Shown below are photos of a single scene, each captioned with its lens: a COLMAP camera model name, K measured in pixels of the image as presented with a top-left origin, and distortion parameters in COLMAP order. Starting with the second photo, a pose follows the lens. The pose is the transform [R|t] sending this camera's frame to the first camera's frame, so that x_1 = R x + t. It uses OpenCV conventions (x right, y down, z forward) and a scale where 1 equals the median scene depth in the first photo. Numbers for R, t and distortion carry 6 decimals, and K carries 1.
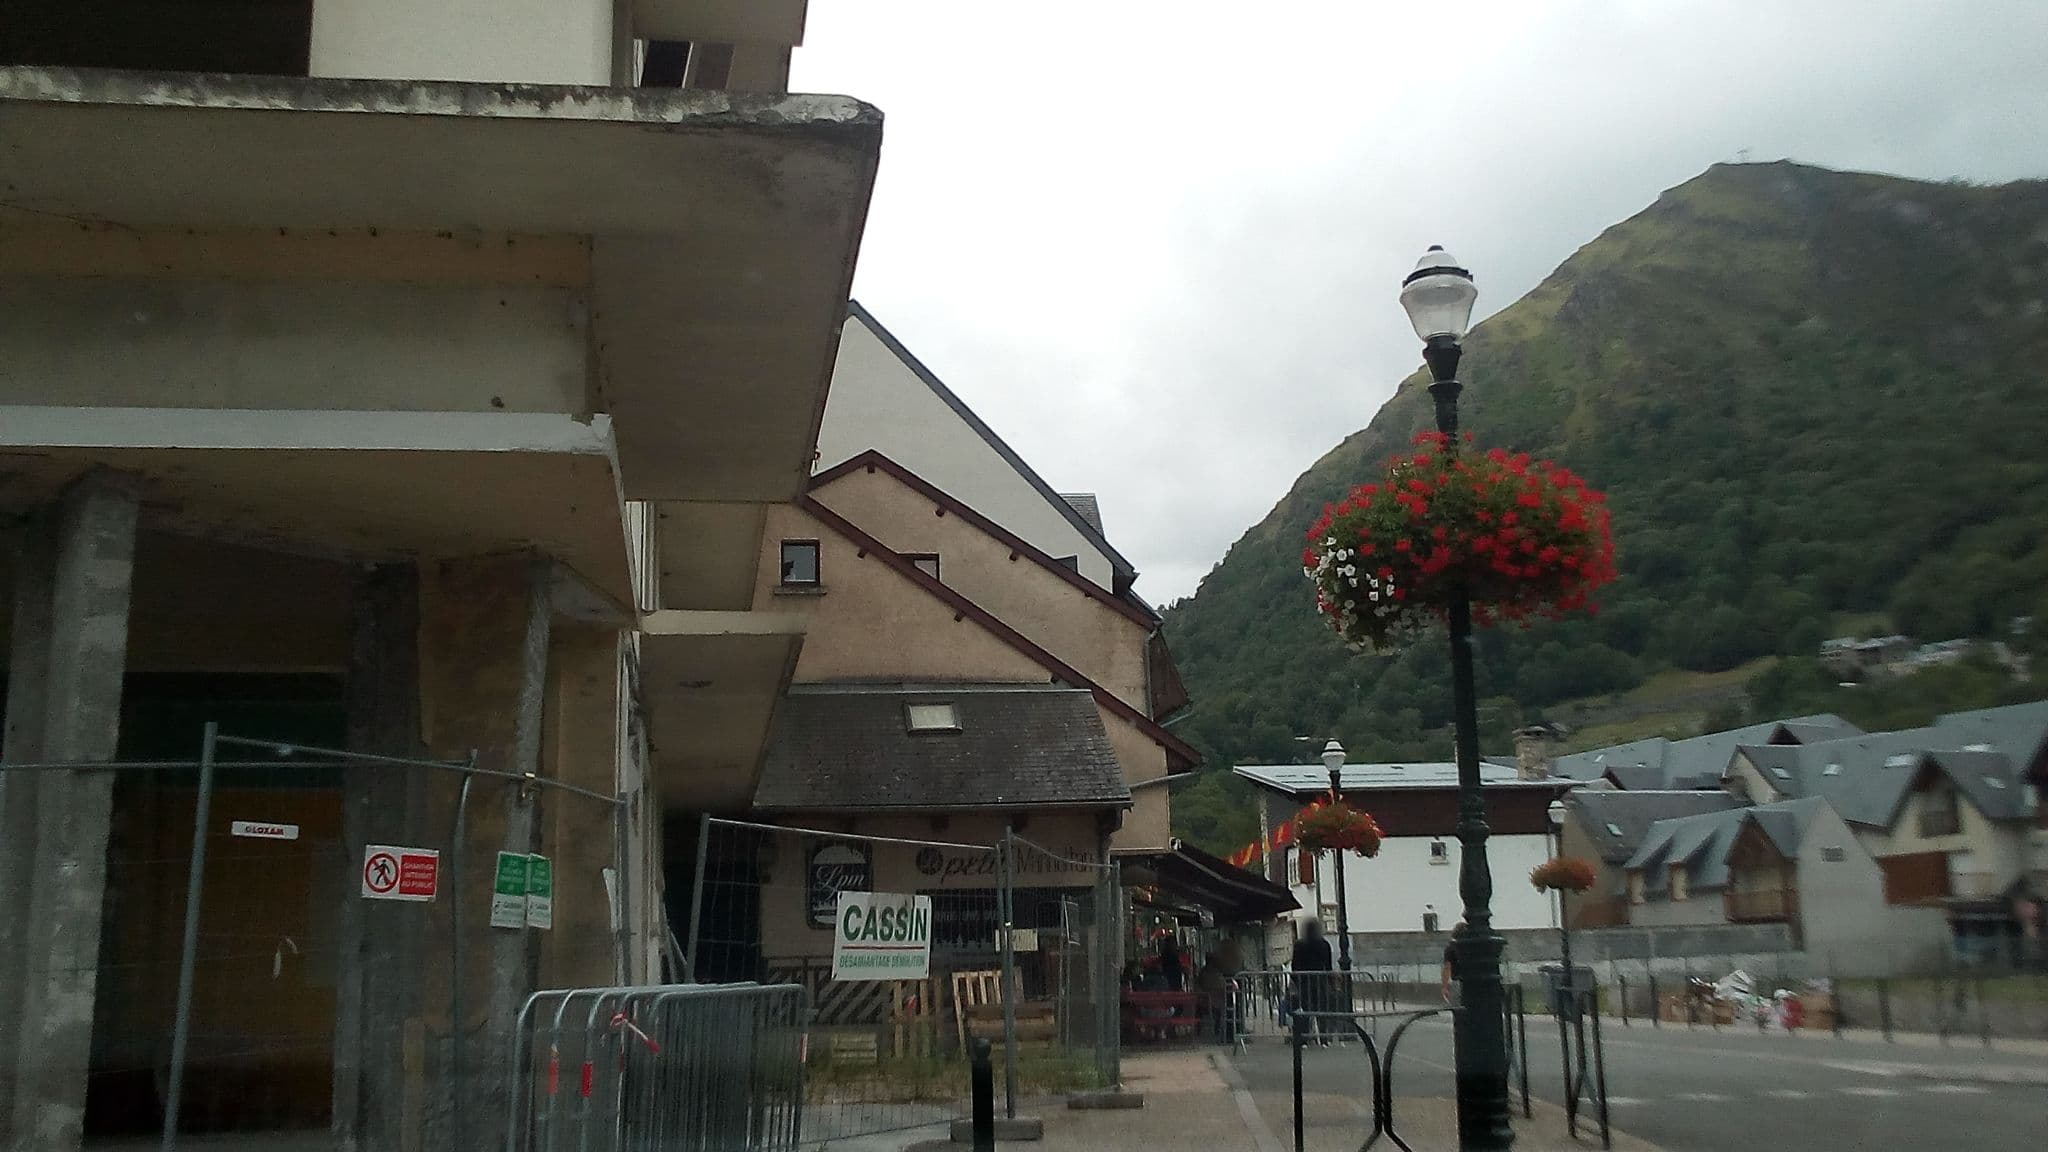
lens RADIAL K [[2264.9, 0, 1024.0], [0, 2264.9, 576.0], [0, 0, 1]] dist [-0.019777, -0.002186]
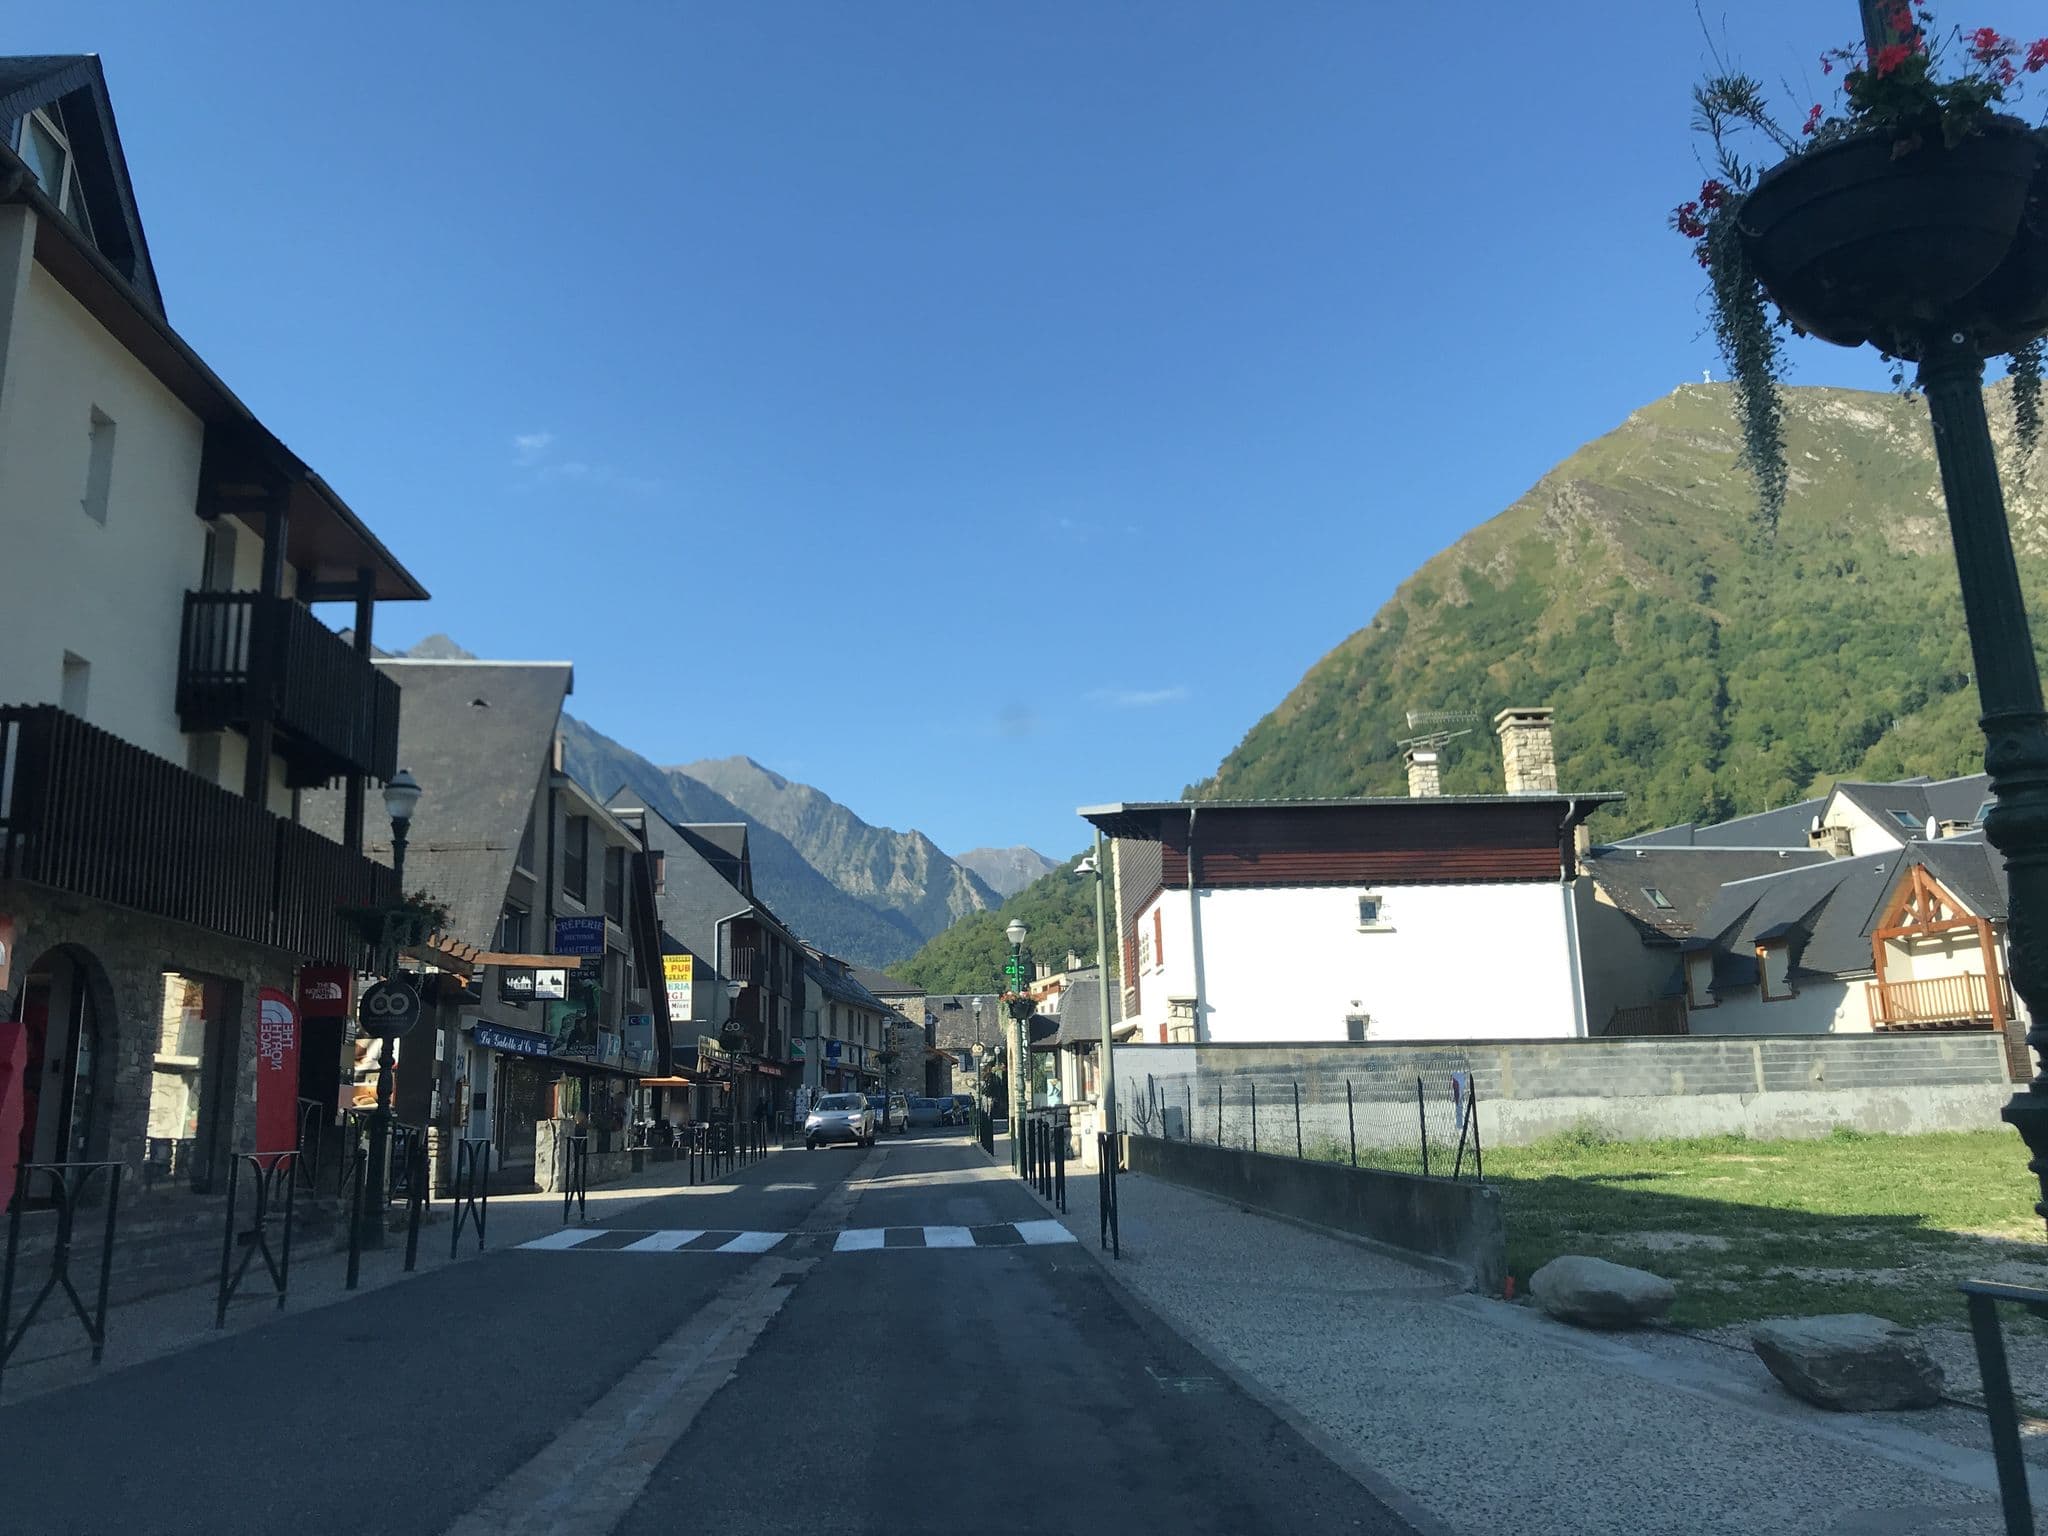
lens RADIAL K [[1558.3, 0, 1024.0], [0, 1558.3, 768.0], [0, 0, 1]] dist [-0.014737, -0.001869]
pose [[0.996151, -0.009279, -0.087161, 0.049986], [0.005825, 0.999191, -0.039804, 0.038956], [0.087460, 0.039143, 0.995399, 0.226277]]
